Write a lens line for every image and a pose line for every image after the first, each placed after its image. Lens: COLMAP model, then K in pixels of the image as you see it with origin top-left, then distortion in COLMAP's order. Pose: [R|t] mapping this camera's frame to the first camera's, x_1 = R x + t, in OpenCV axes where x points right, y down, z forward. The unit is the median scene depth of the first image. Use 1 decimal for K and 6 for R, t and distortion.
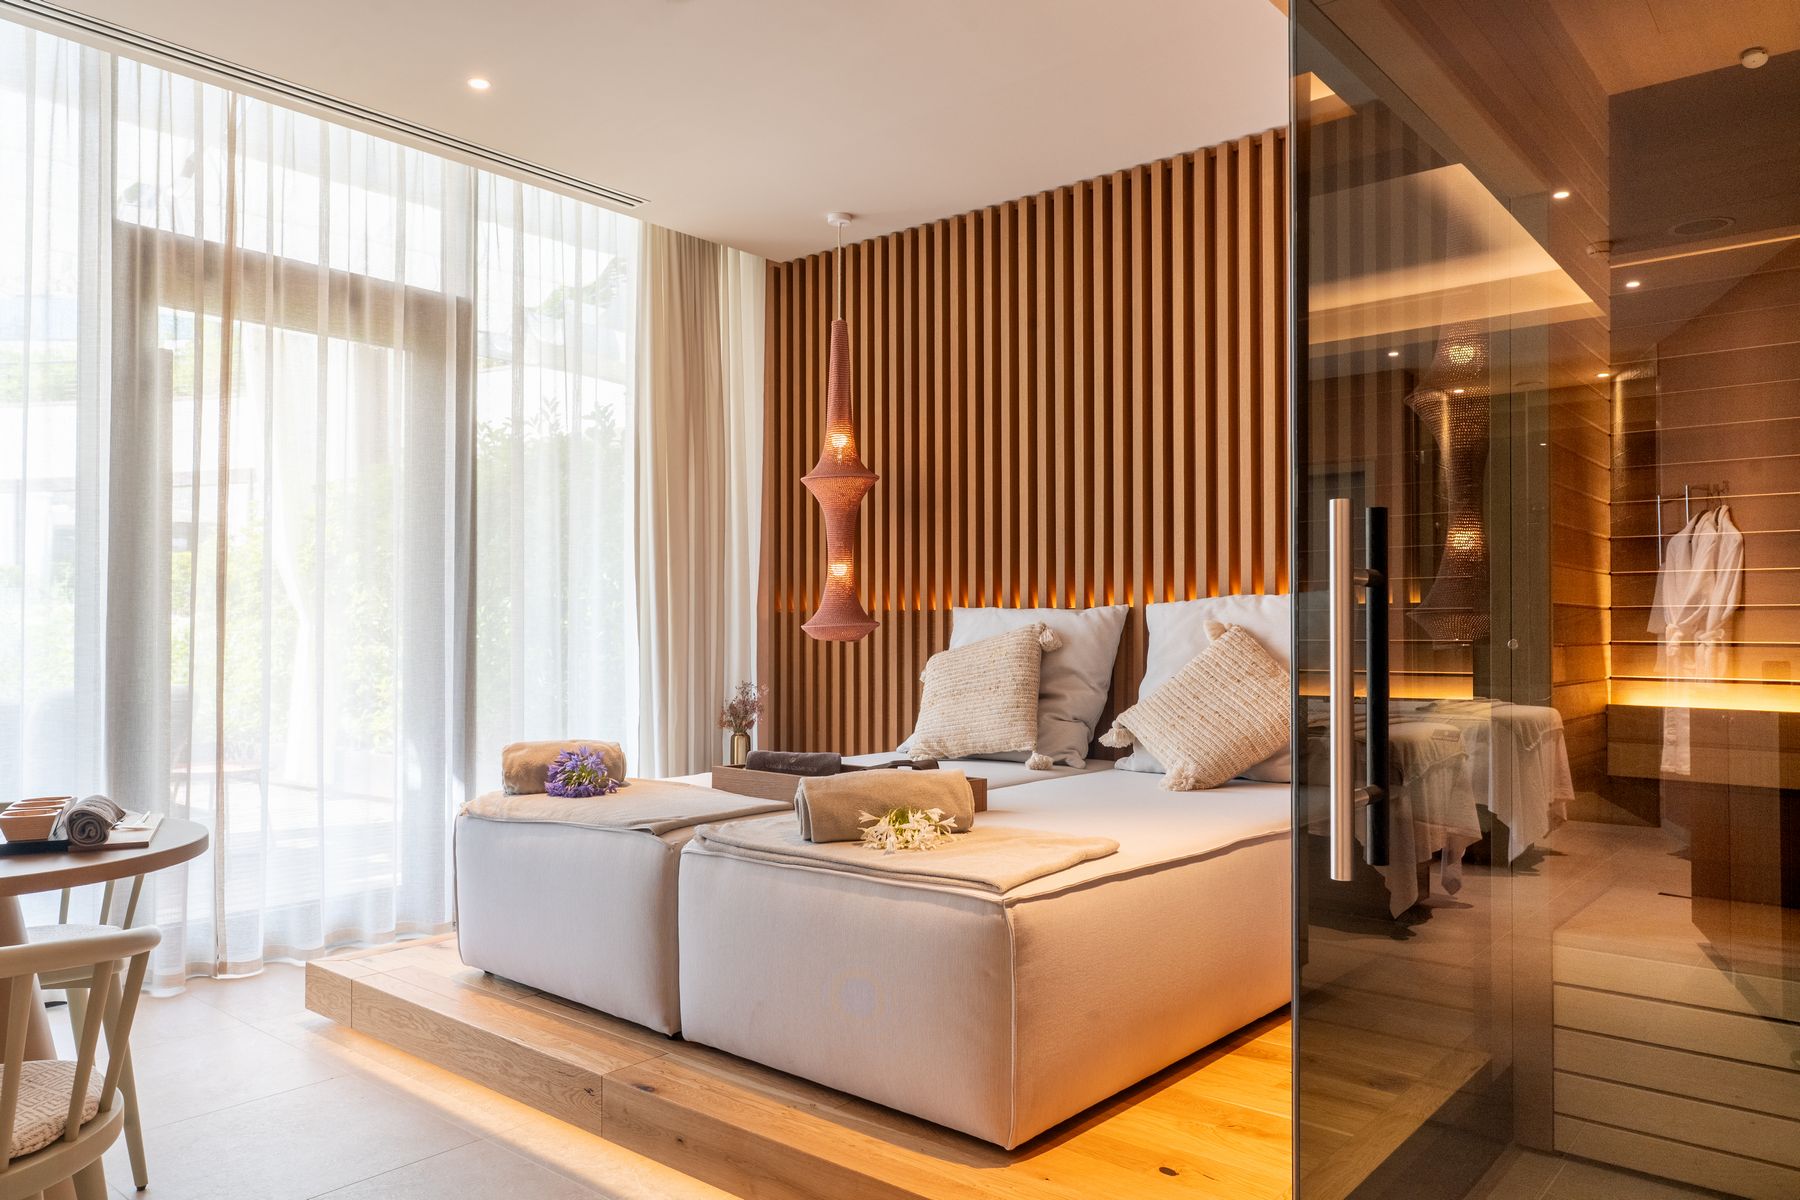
lens RADIAL K [[1232.5, 0, 900.0], [0, 1232.5, 600.0], [0, 0, 1]] dist [0.004897, 0.004241]
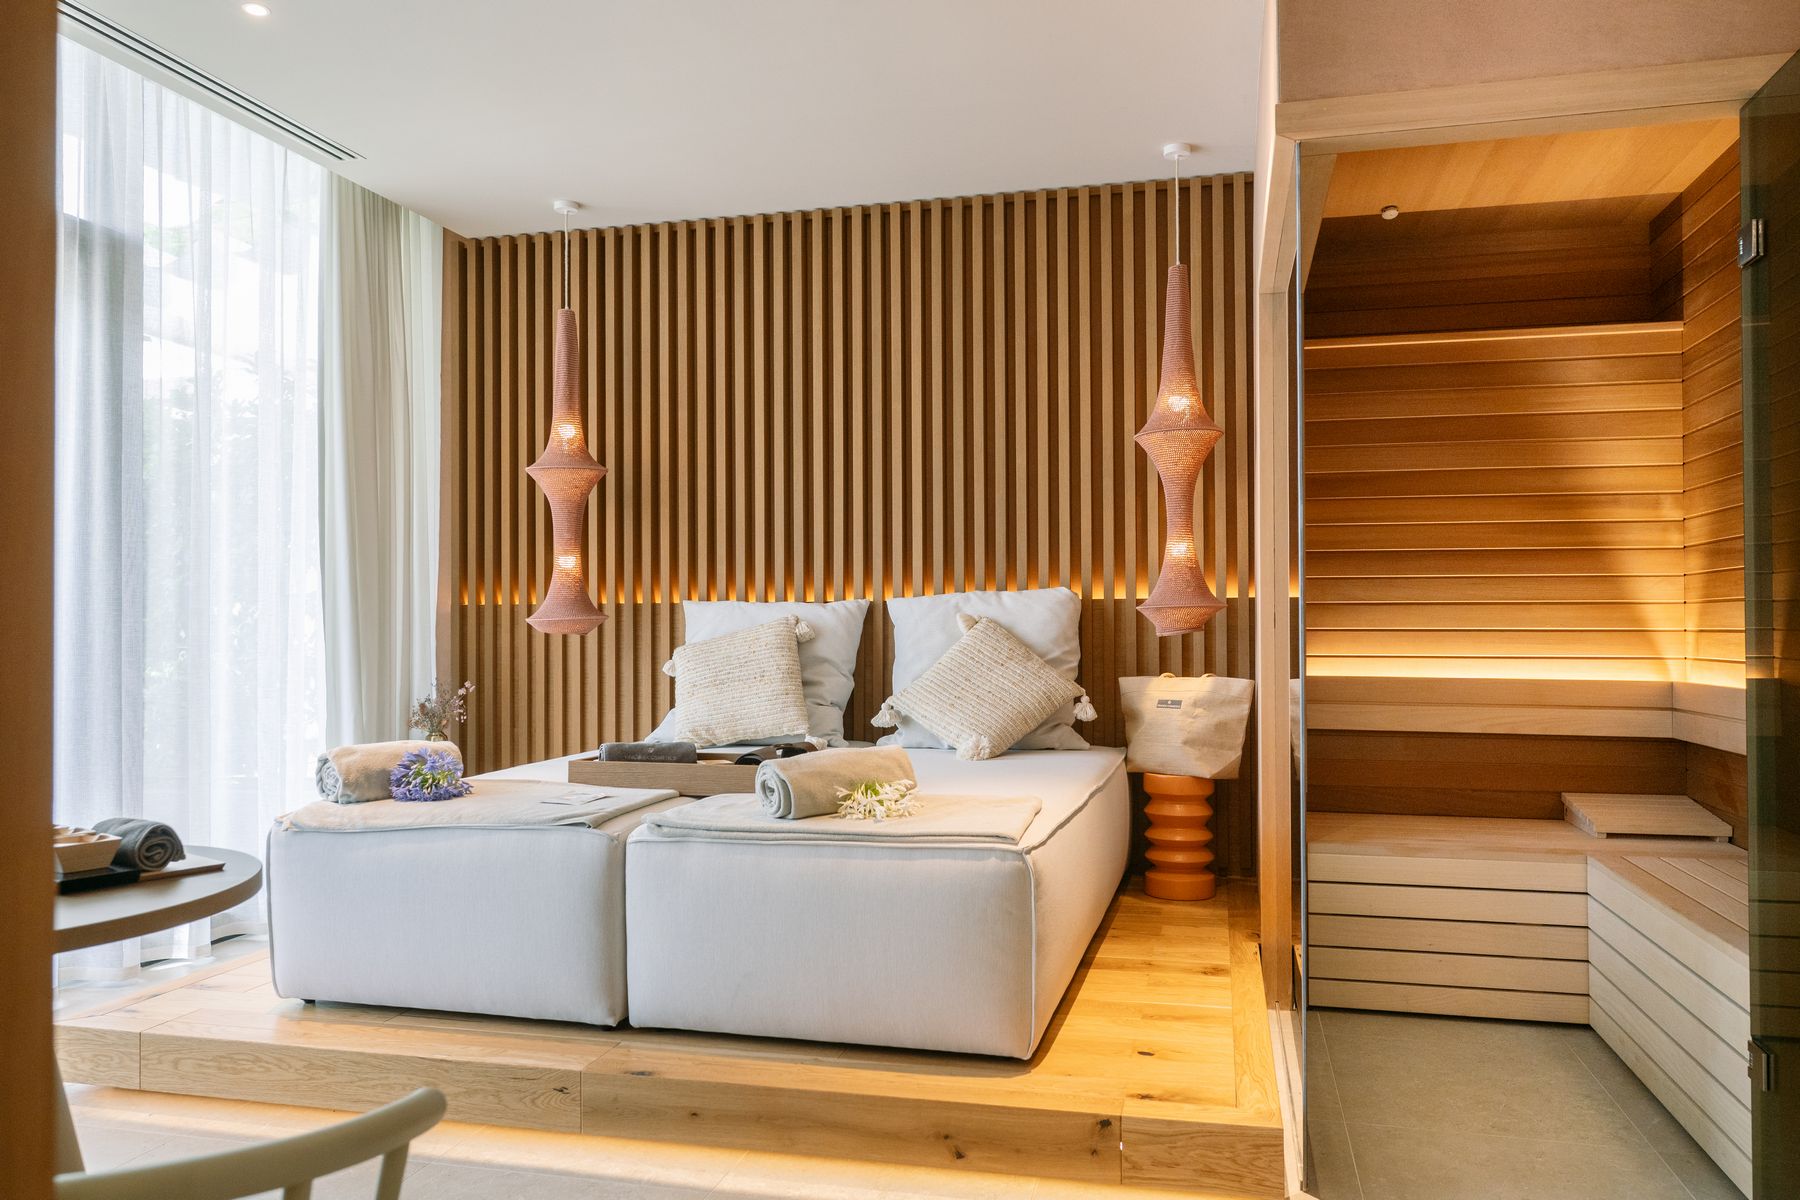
lens RADIAL K [[1226.1, 0, 900.0], [0, 1226.1, 600.0], [0, 0, 1]] dist [0.002815, 0.000948]
pose [[0.892941, 0.004553, 0.450150, -0.307884], [-0.006219, 0.999978, 0.002223, 0.002108], [-0.450130, -0.004784, 0.892950, 0.003906]]
